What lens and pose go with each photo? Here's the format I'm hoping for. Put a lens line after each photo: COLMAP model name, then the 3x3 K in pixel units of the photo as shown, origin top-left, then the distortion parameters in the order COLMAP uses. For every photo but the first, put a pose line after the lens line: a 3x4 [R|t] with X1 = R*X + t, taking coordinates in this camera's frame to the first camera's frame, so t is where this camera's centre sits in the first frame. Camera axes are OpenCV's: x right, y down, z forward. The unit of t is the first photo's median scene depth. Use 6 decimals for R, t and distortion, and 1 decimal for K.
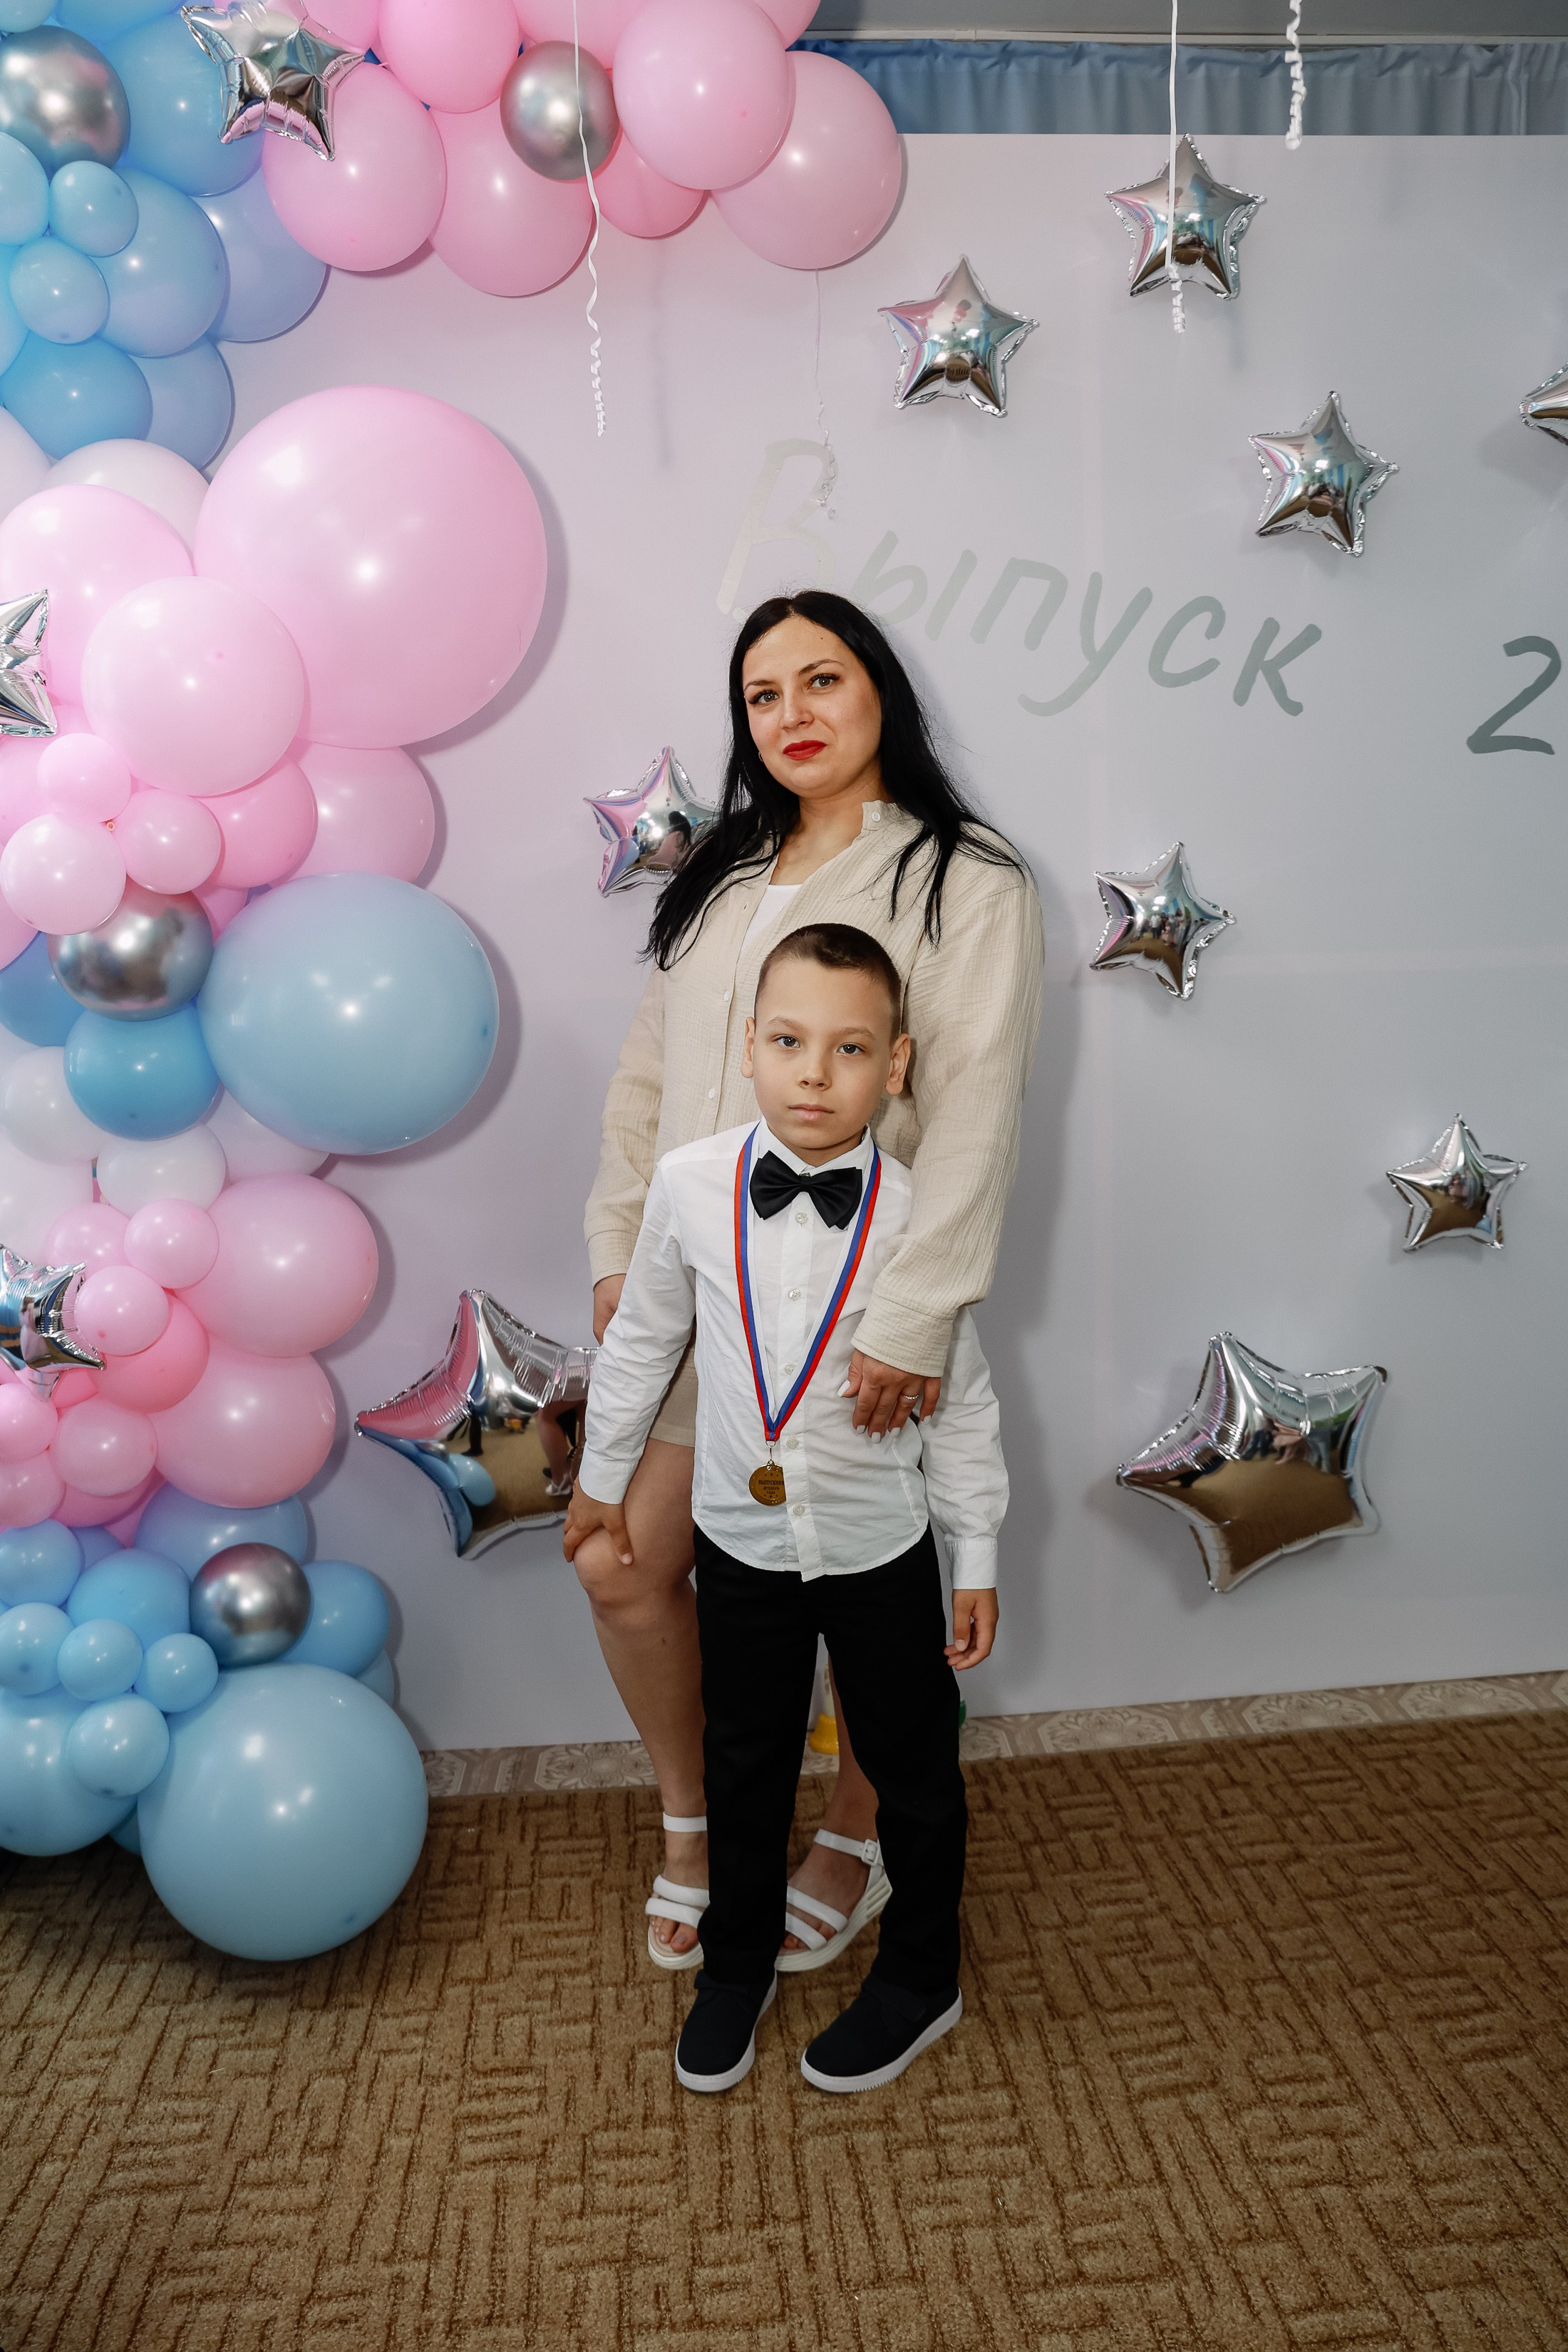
lens RADIAL K [[1638.4, 0, 784.0], [0, 1638.4, 1176.0], [0, 0, 1]] dist [-0.062251, 0.037259]
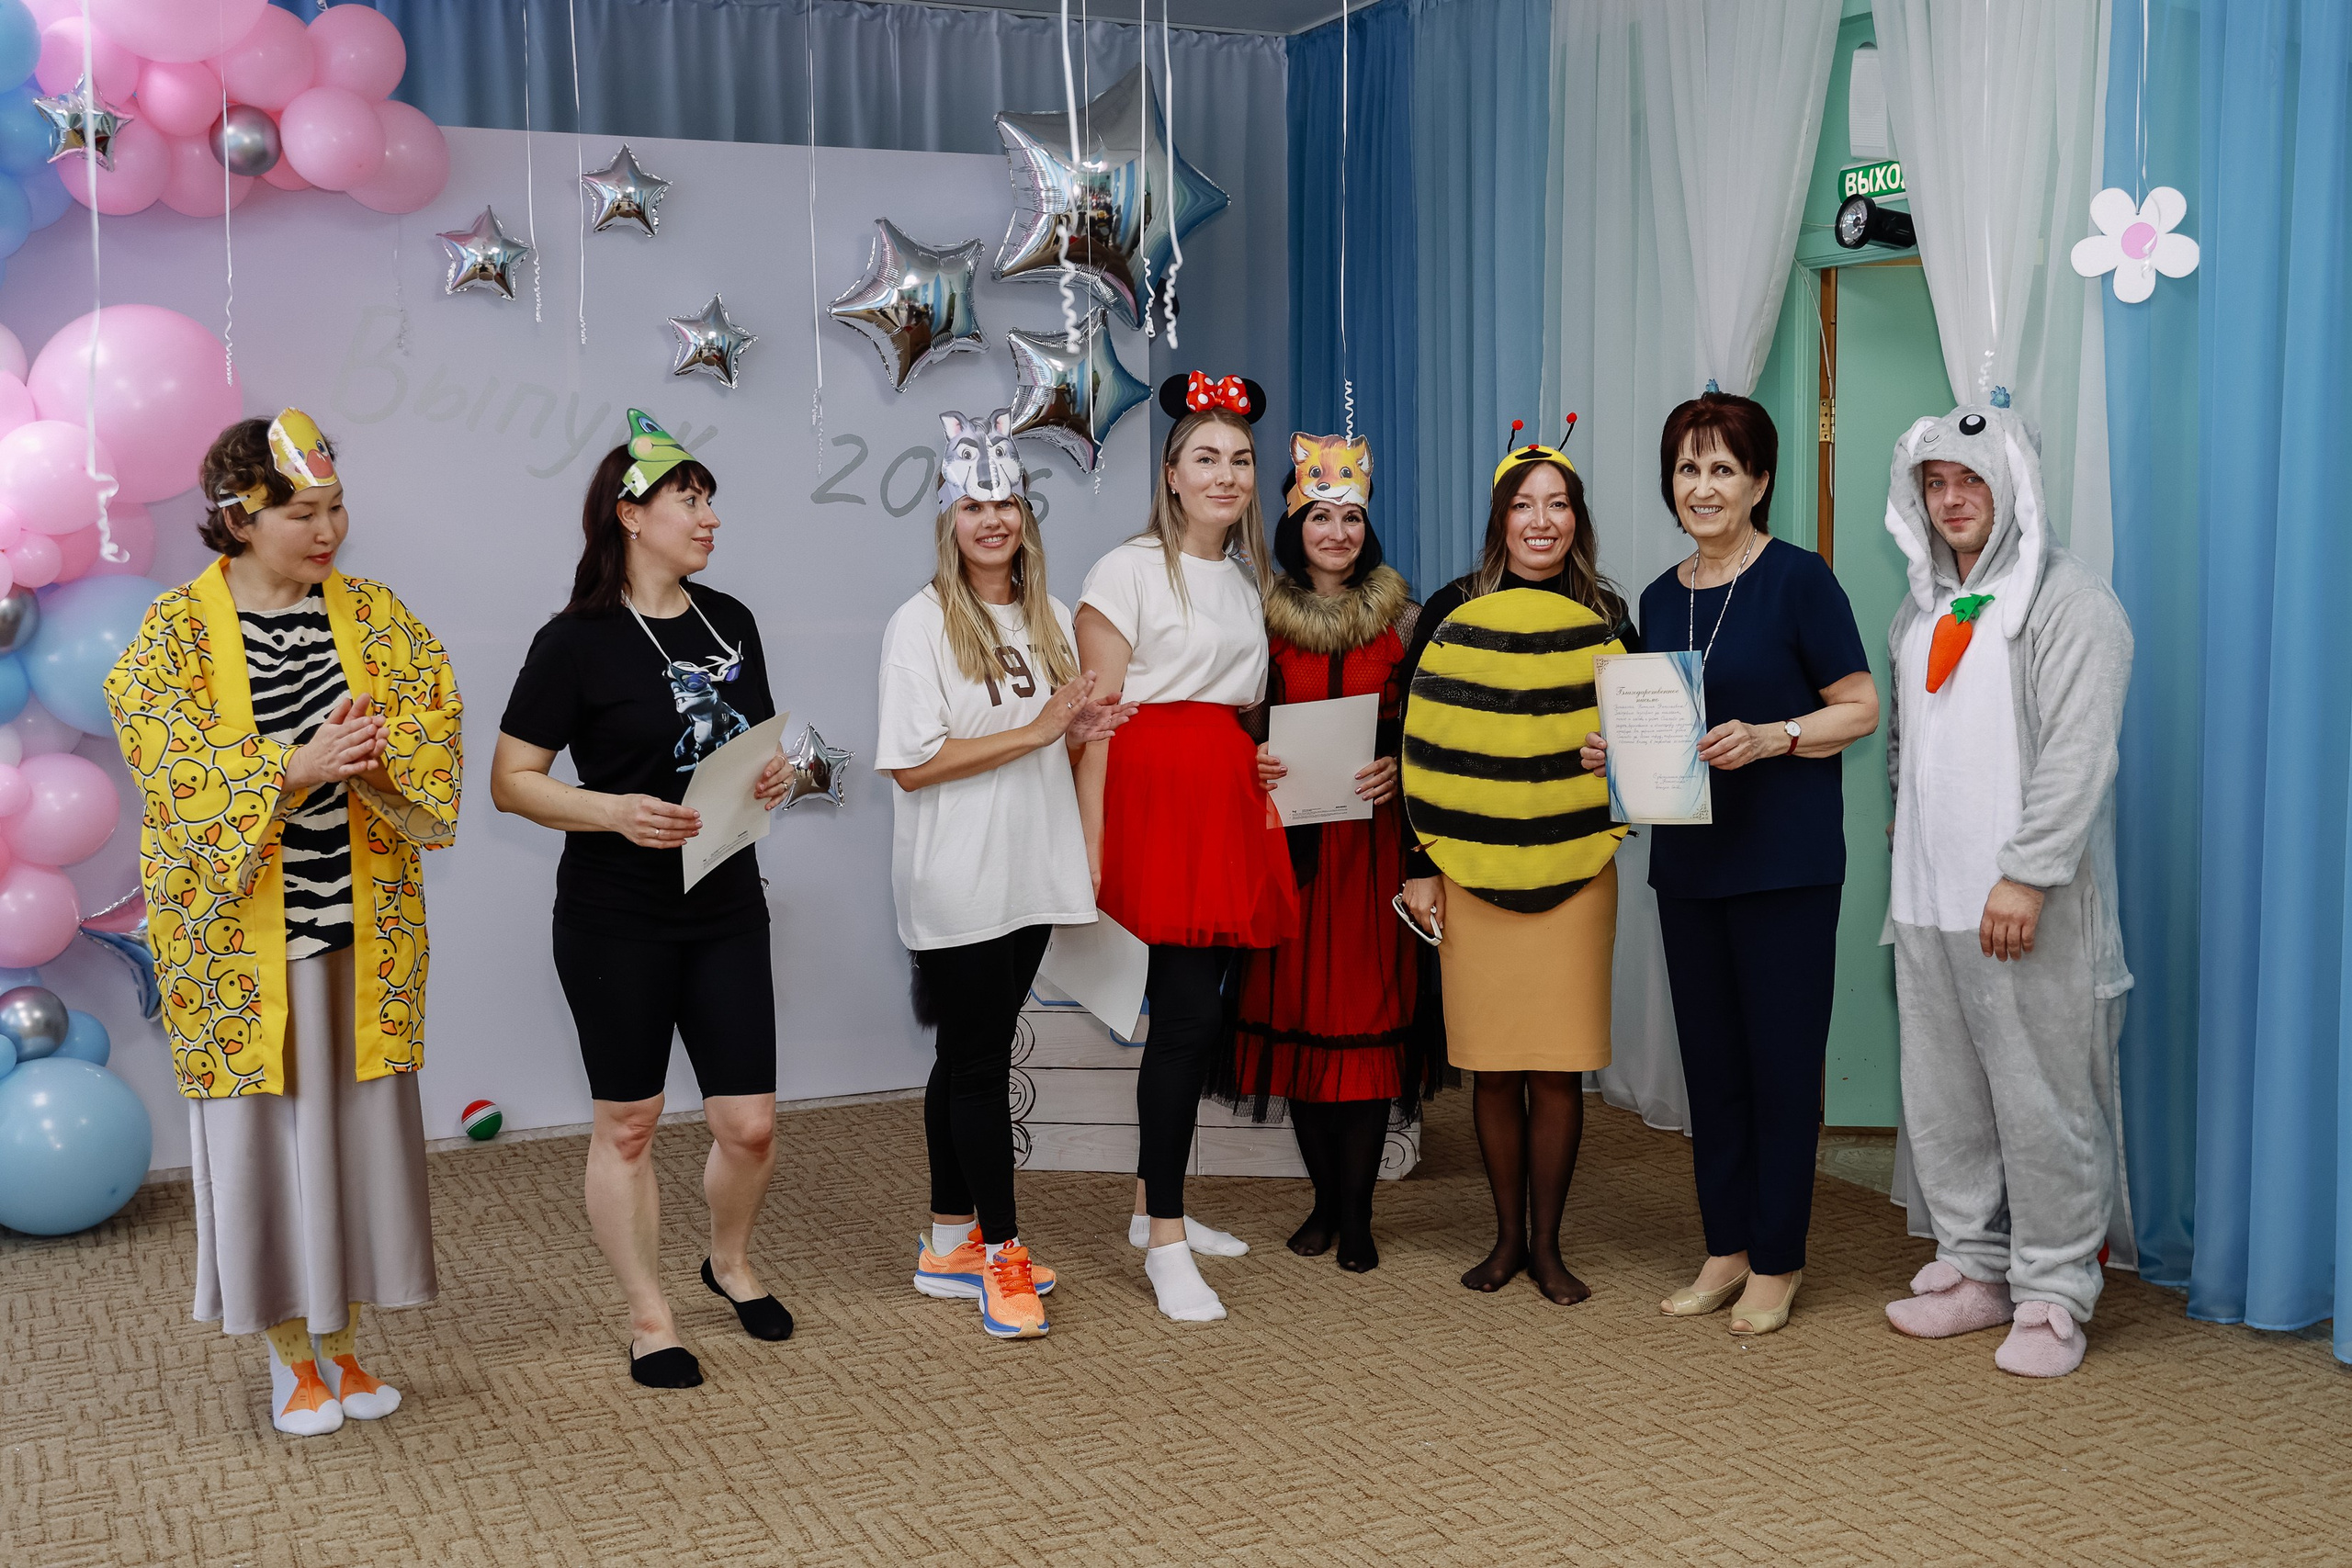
lens RADIAL K [[2386.0, 0, 1176.4], [0, 2386.0, 722.4], [0, 0, 1]] dist [-0.001865, 0.002834]
pose [[0.936752, -0.001829, 0.349990, -0.102119], [0.029006, 0.996952, -0.072427, 0.187418], [-0.348791, 0.077998, 0.933949, -1.751435]]
